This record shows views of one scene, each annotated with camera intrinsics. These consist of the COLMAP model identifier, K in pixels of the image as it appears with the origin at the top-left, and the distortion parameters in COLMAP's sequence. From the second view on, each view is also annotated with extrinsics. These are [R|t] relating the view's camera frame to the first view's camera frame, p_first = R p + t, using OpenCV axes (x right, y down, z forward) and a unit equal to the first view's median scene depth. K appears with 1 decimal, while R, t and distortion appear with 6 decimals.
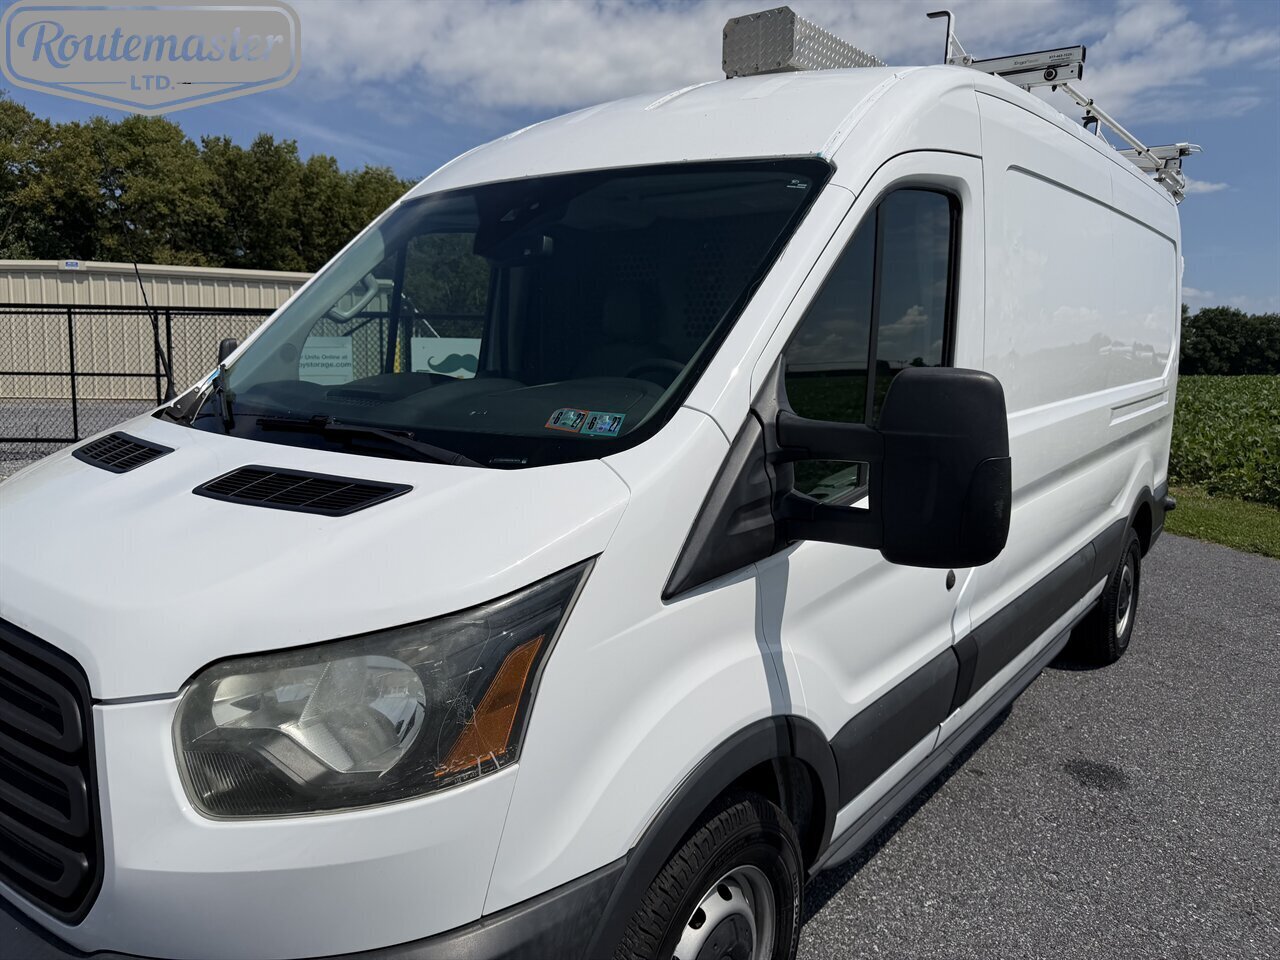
lens RADIAL K [[910.8, 0, 633.9], [0, 910.8, 476.4], [0, 0, 1]] dist [0.021183, -0.026491]
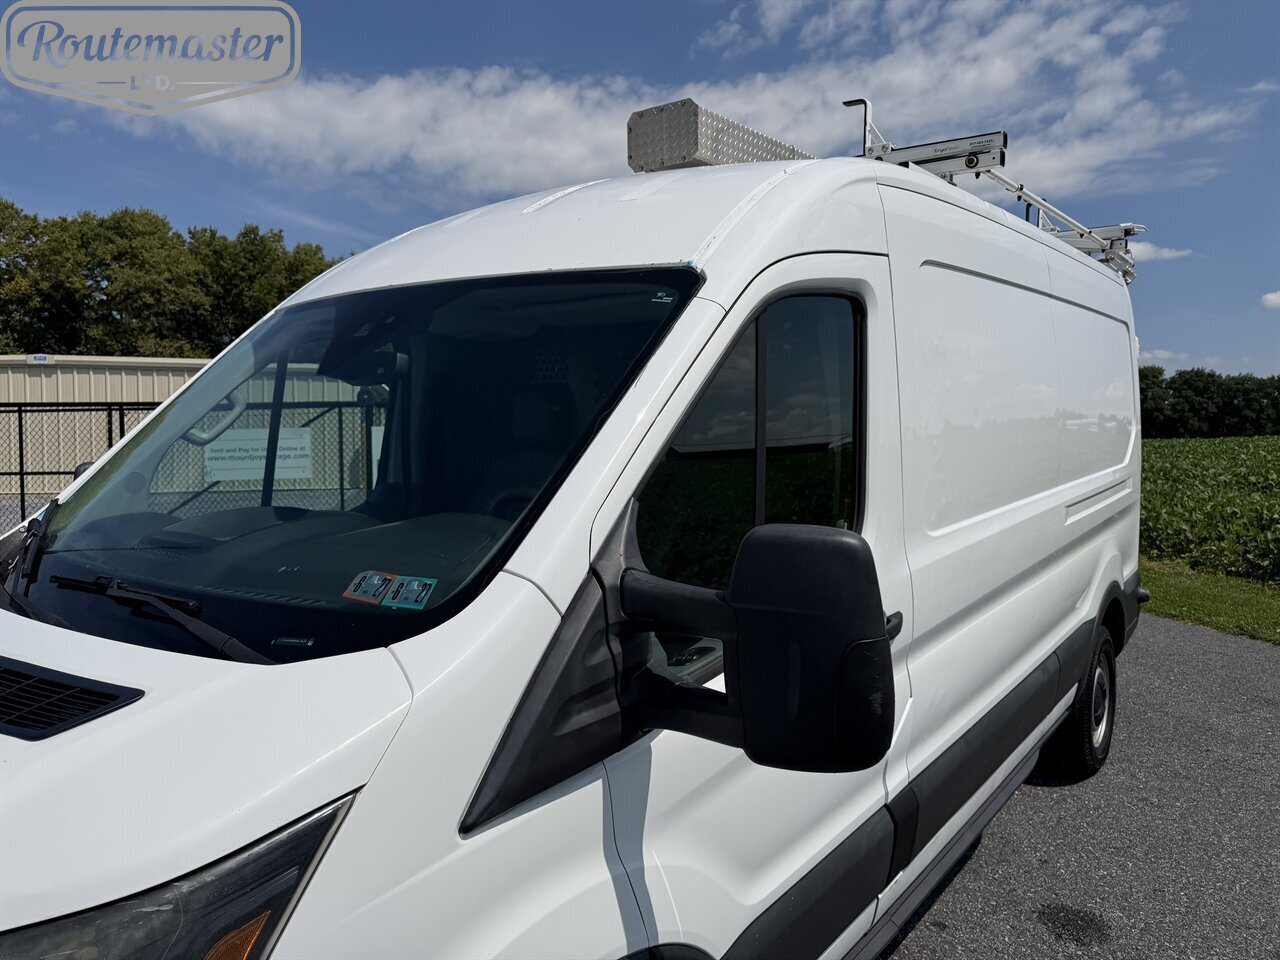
lens RADIAL K [[910.8, 0, 634.5], [0, 910.8, 468.1], [0, 0, 1]] dist [0.021183, -0.026491]
pose [[0.999607, -0.025108, 0.012474, 0.024763], [0.026115, 0.995734, -0.088494, -0.014122], [-0.010199, 0.088785, 0.995999, 0.025550]]
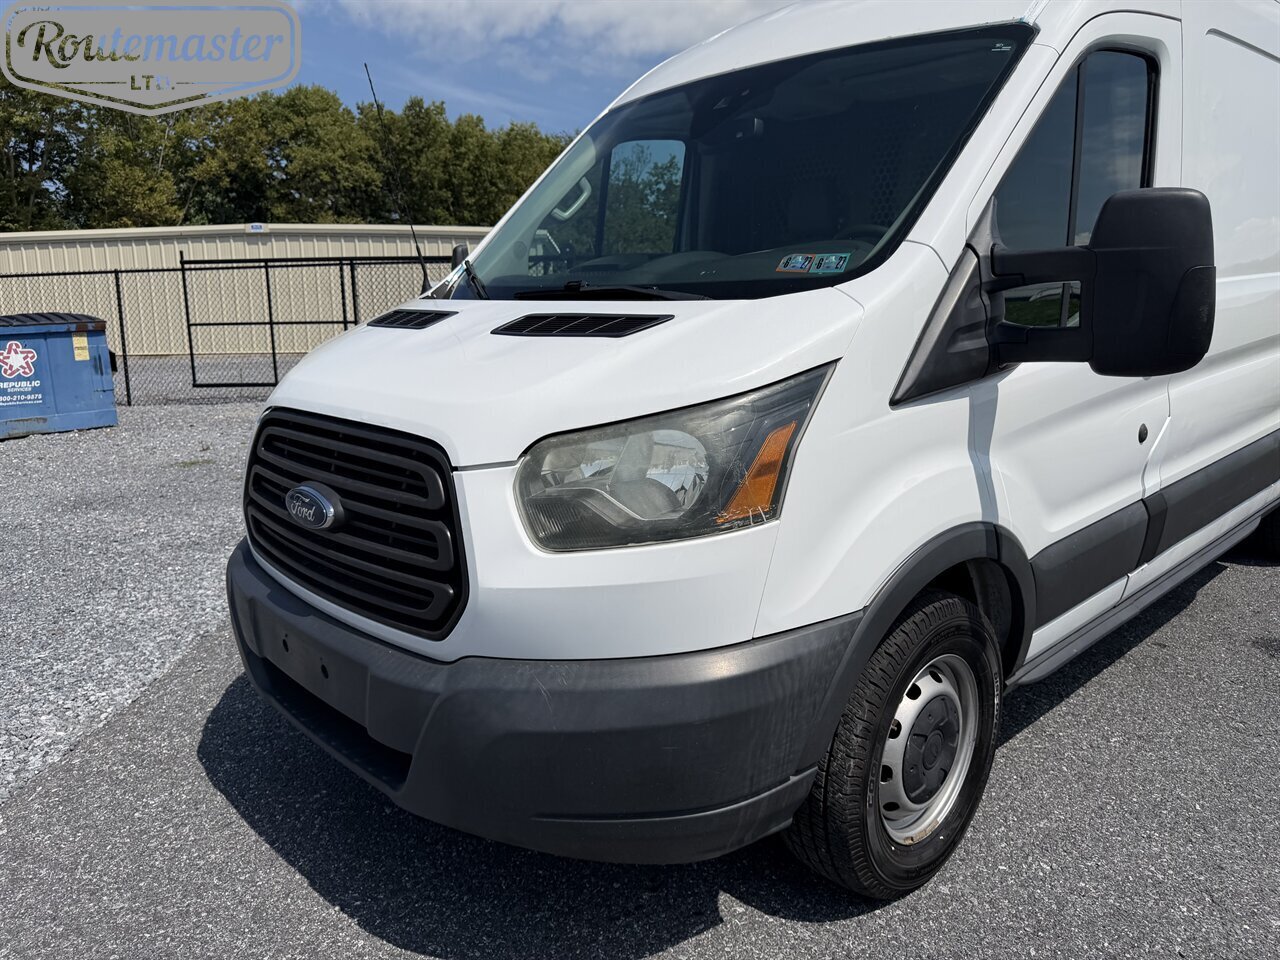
lens RADIAL K [[910.8, 0, 646.2], [0, 910.8, 485.5], [0, 0, 1]] dist [0.021183, -0.026491]
pose [[0.989793, -0.005908, -0.142389, -0.015664], [0.014547, 0.998110, 0.059709, 0.022863], [0.141767, -0.061171, 0.988008, -0.028047]]
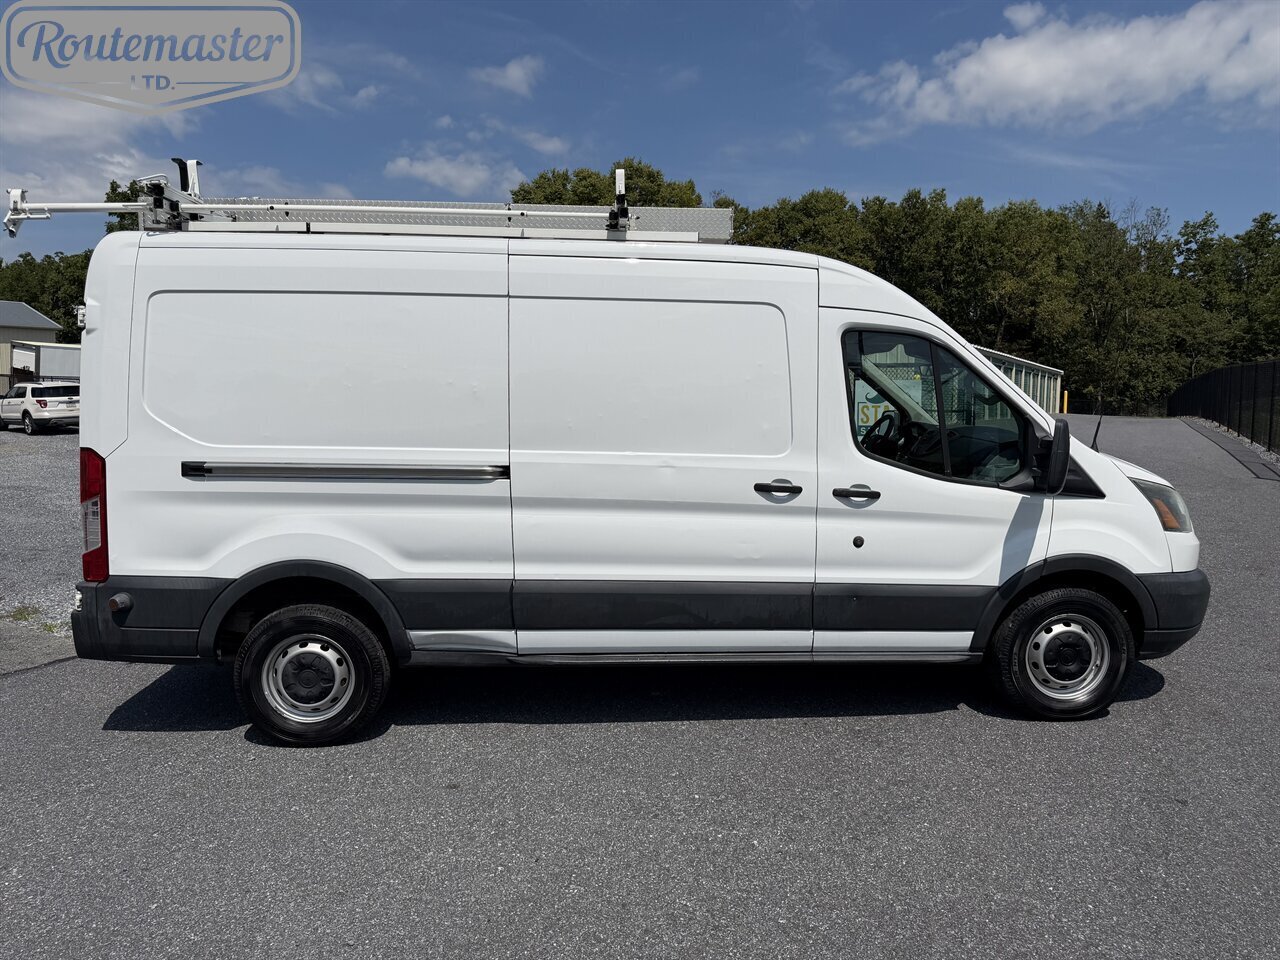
lens RADIAL K [[910.8, 0, 642.2], [0, 910.8, 497.2], [0, 0, 1]] dist [0.021183, -0.026491]
pose [[0.766519, 0.056252, -0.639753, 0.445418], [-0.060713, 0.998042, 0.015013, 0.036298], [0.639345, 0.027334, 0.768434, -0.361309]]
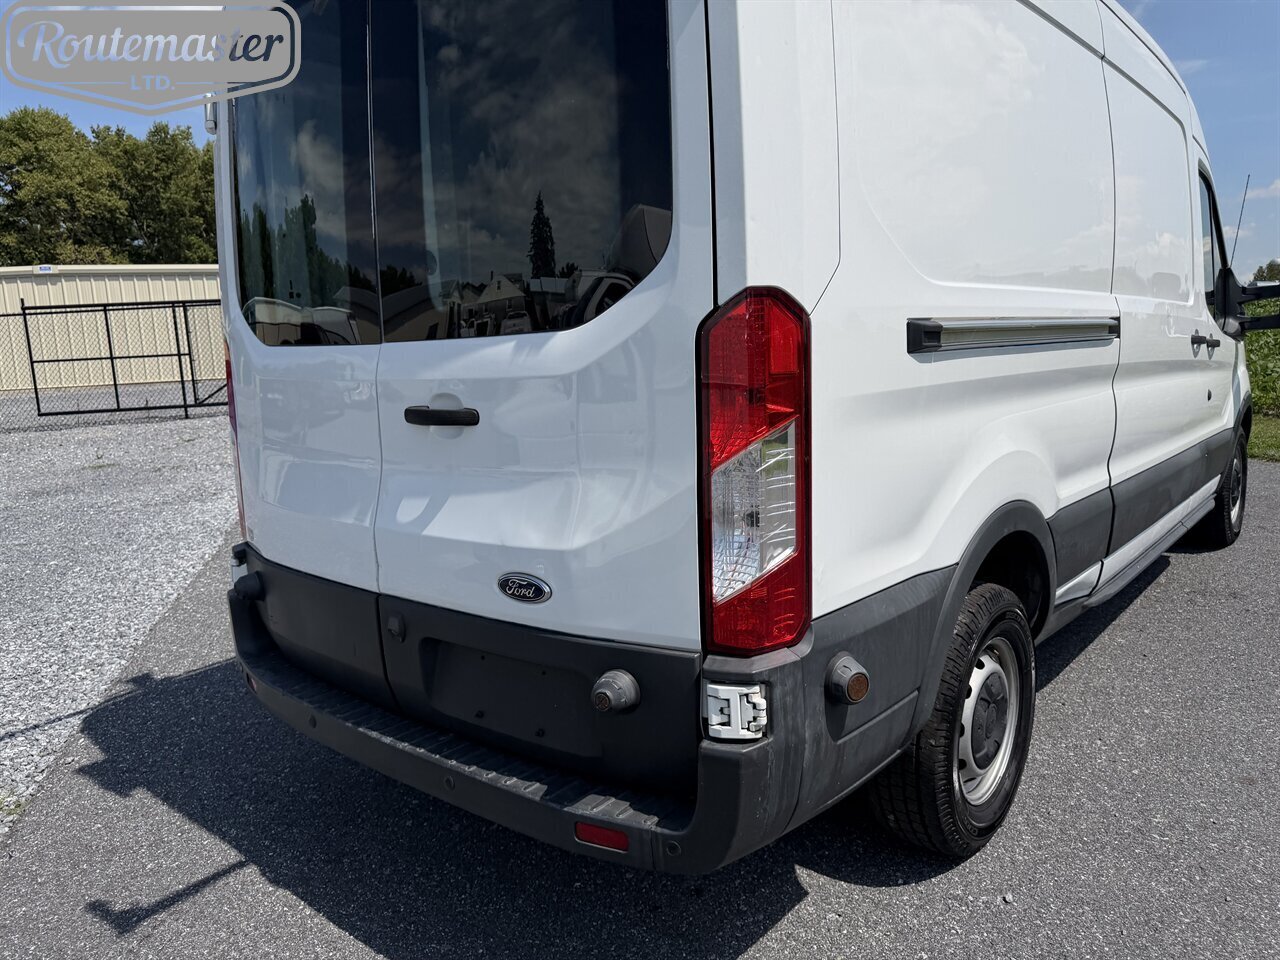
lens RADIAL K [[910.8, 0, 648.9], [0, 910.8, 482.1], [0, 0, 1]] dist [0.021183, -0.026491]
pose [[0.992077, -0.078990, 0.097696, -0.006423], [0.074684, 0.996100, 0.046984, 0.056845], [-0.101026, -0.039315, 0.994107, -0.352262]]
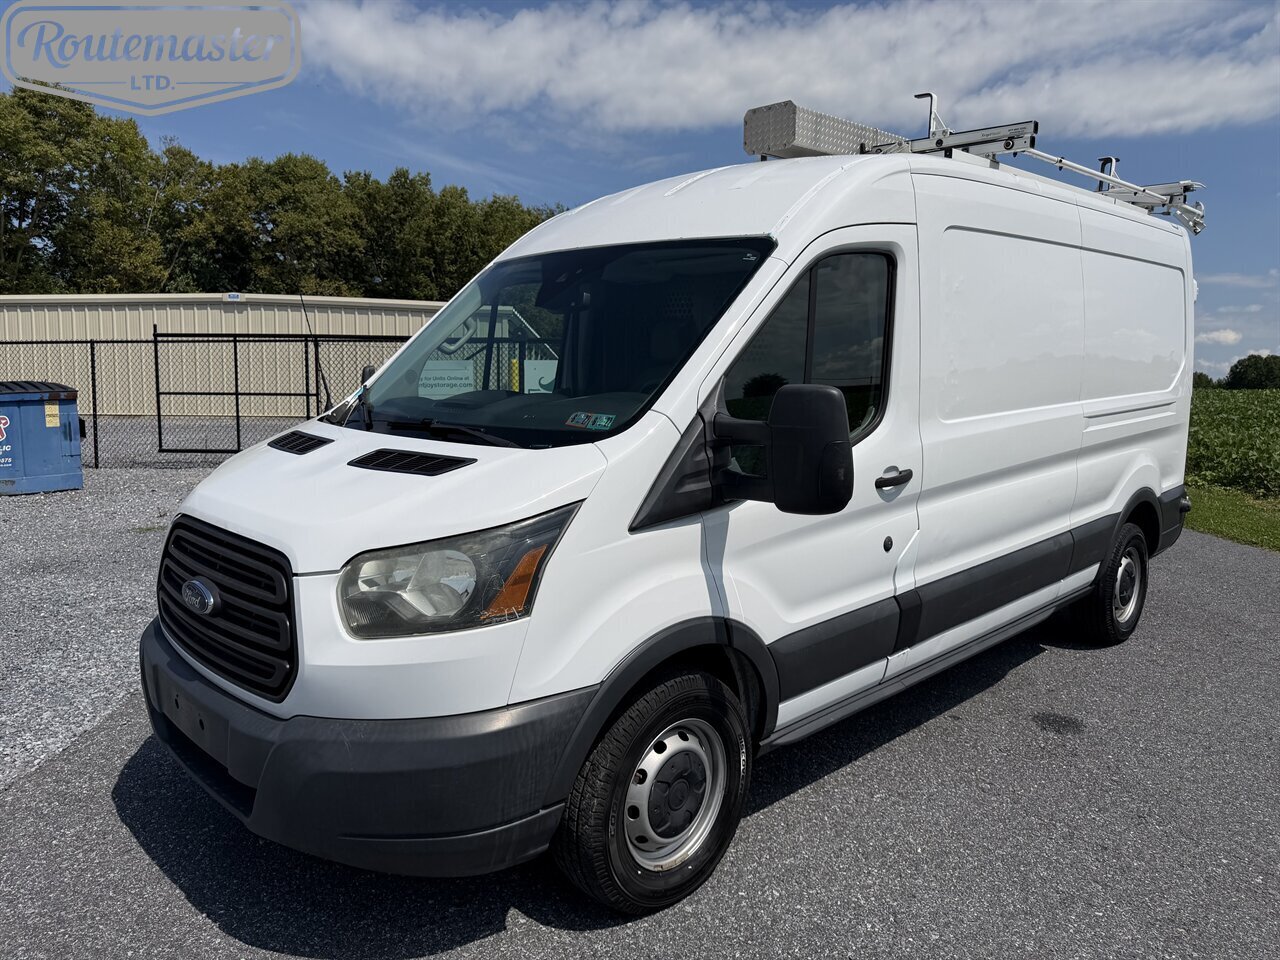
lens RADIAL K [[910.8, 0, 638.1], [0, 910.8, 478.9], [0, 0, 1]] dist [0.021183, -0.026491]
pose [[0.992045, 0.006252, -0.125728, 0.033966], [-0.008308, 0.999840, -0.015835, 0.009627], [0.125609, 0.016754, 0.991938, -0.078861]]
